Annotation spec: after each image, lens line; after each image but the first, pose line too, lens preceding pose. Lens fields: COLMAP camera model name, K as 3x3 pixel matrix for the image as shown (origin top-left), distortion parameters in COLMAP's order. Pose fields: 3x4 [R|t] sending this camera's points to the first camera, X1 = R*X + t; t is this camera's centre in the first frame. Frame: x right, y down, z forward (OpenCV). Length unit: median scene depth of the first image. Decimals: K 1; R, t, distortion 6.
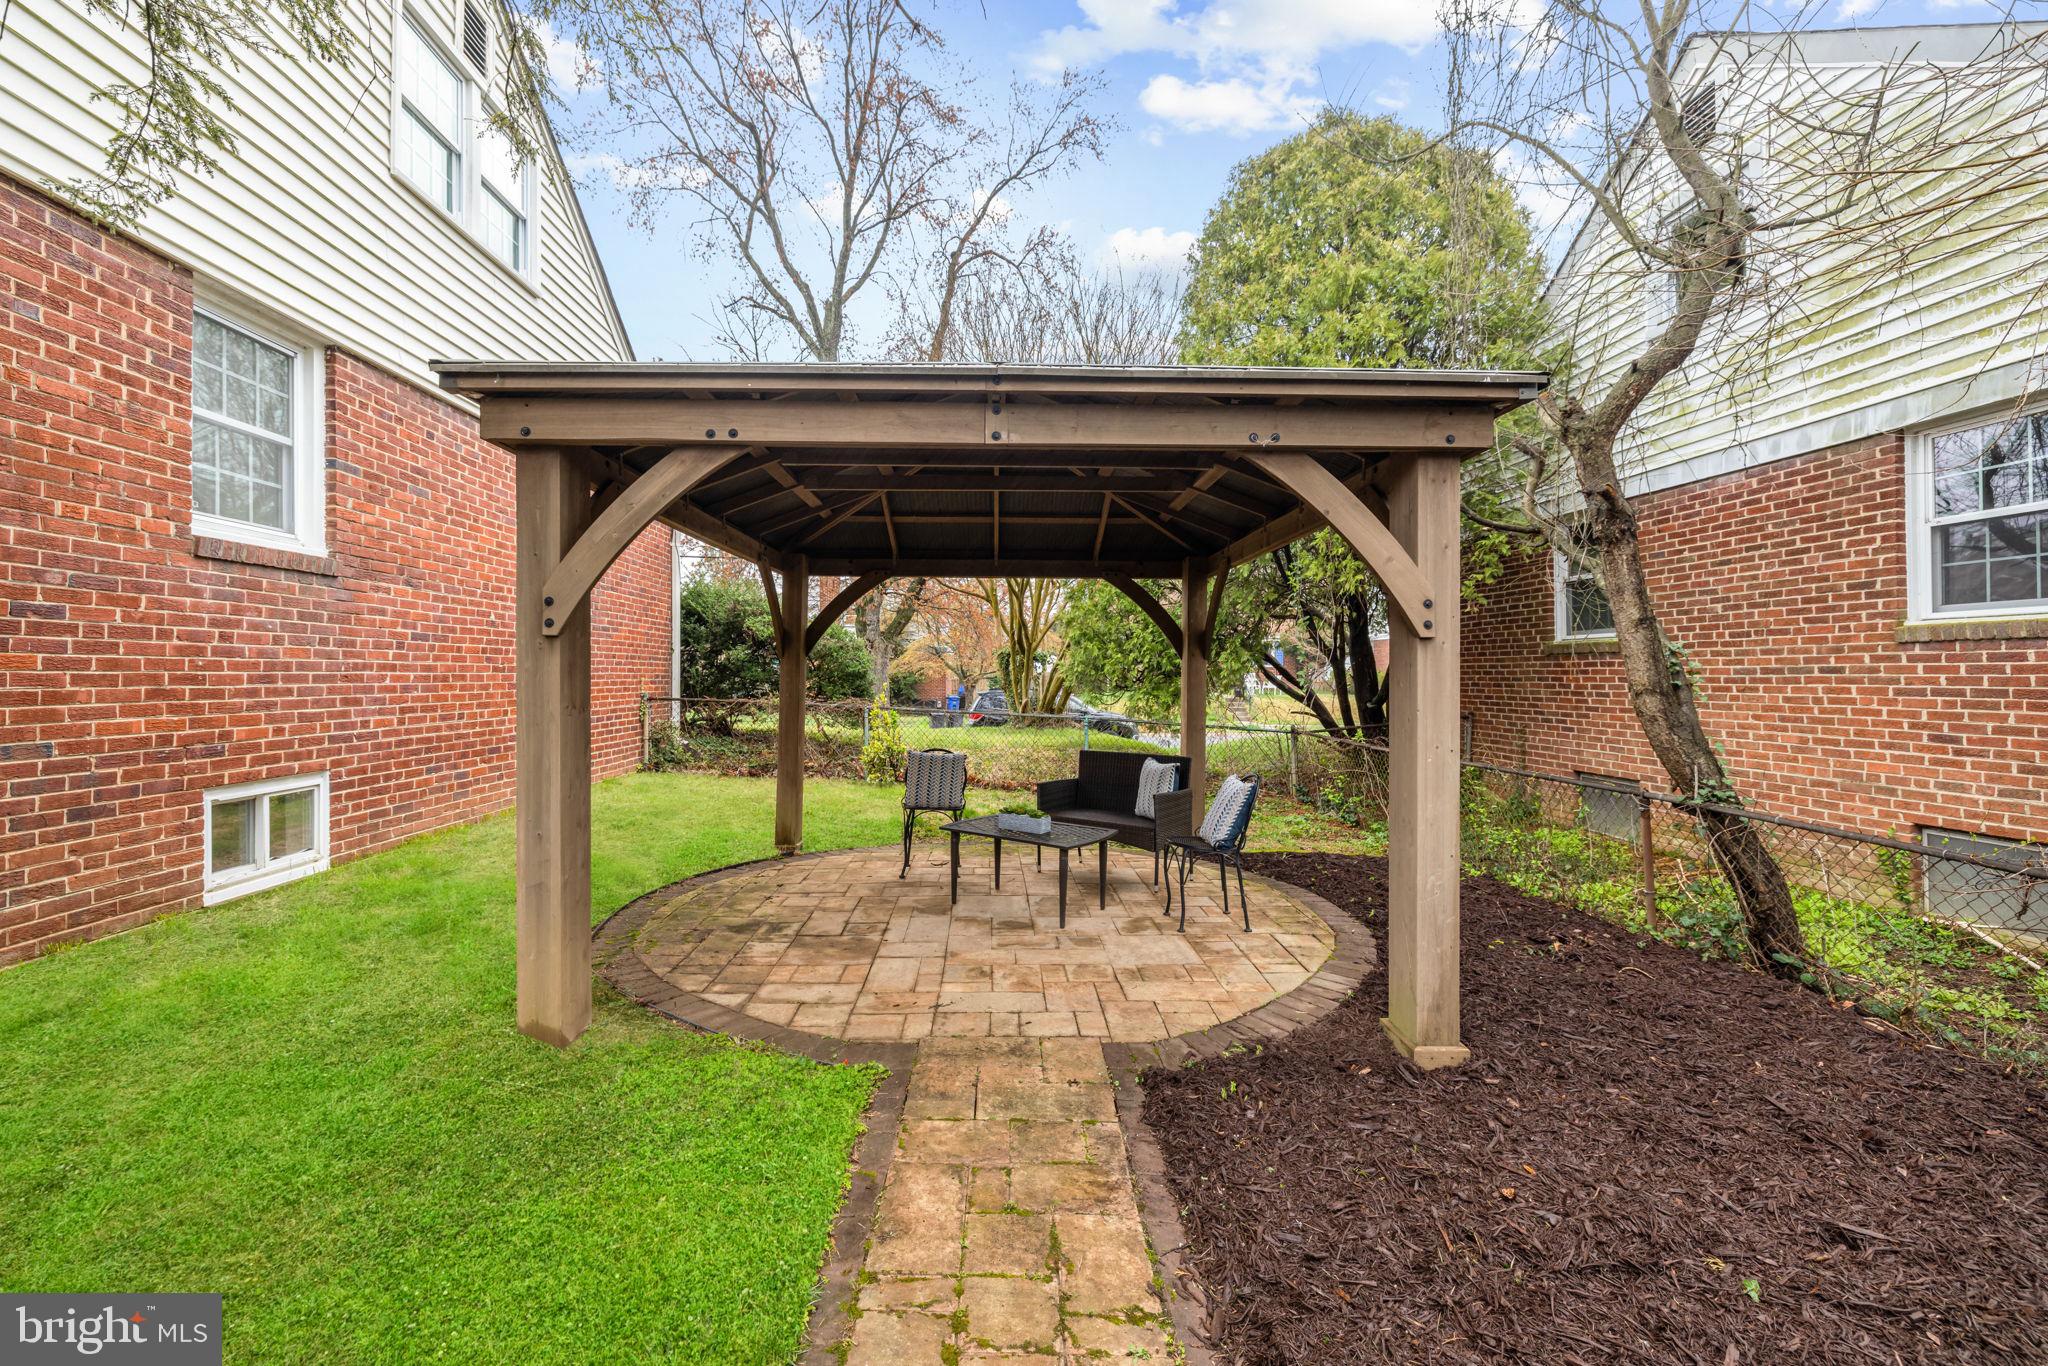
lens RADIAL K [[866.5, 0, 1017.5], [0, 866.5, 673.8], [0, 0, 1]] dist [-0.001305, -0.000095]
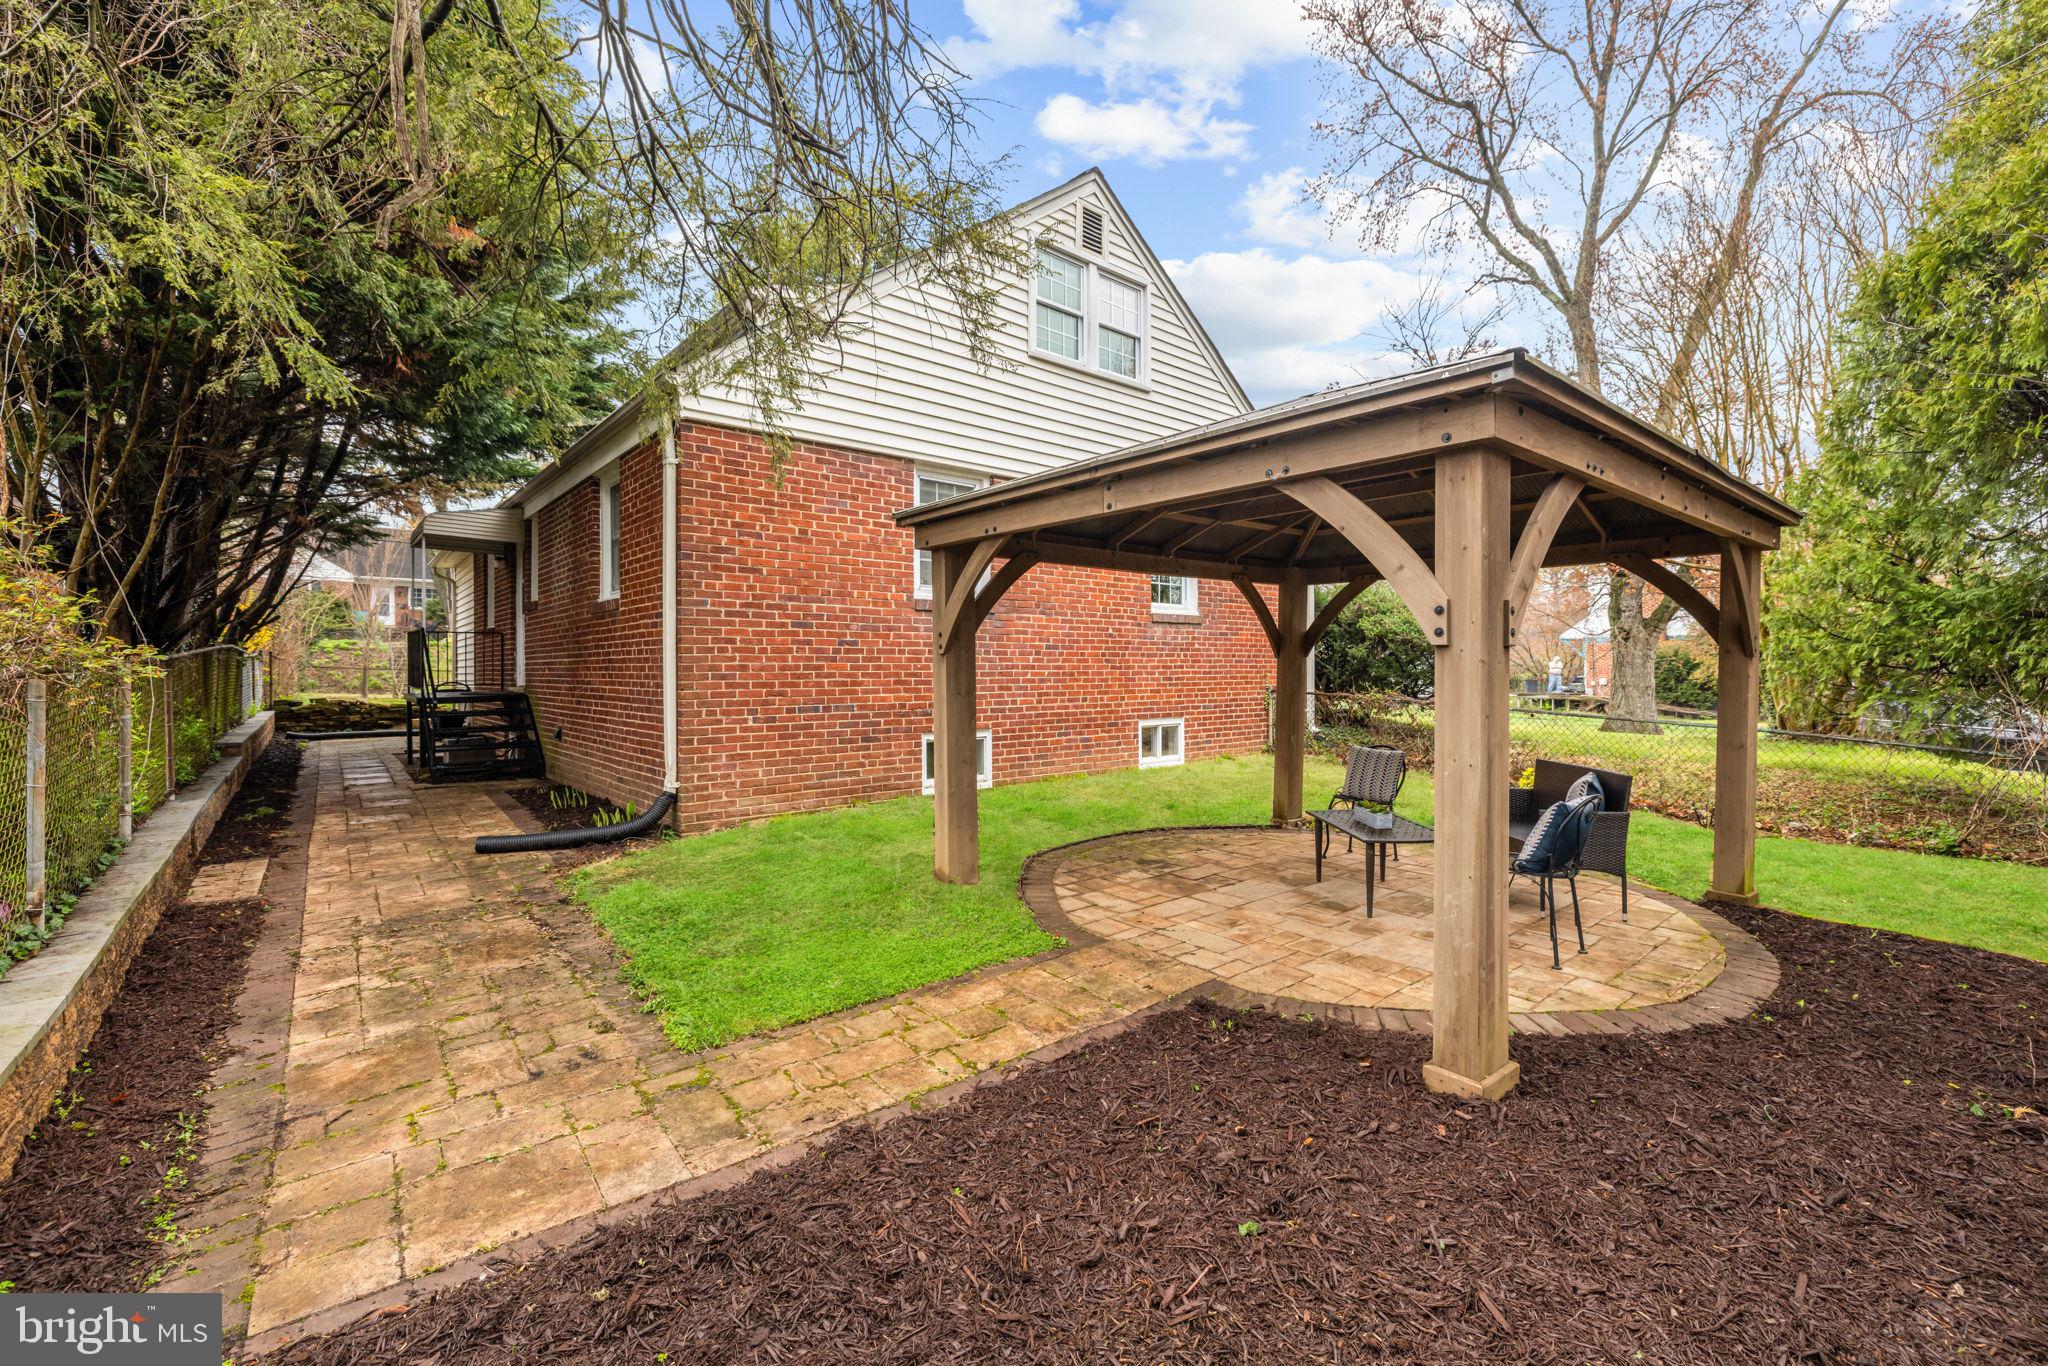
lens RADIAL K [[866.5, 0, 1017.5], [0, 866.5, 673.8], [0, 0, 1]] dist [-0.001305, -0.000095]
pose [[0.602652, 0.007625, -0.797967, 0.799060], [0.000393, 0.999951, 0.009852, -0.016174], [0.798004, -0.006251, 0.602620, 0.036056]]
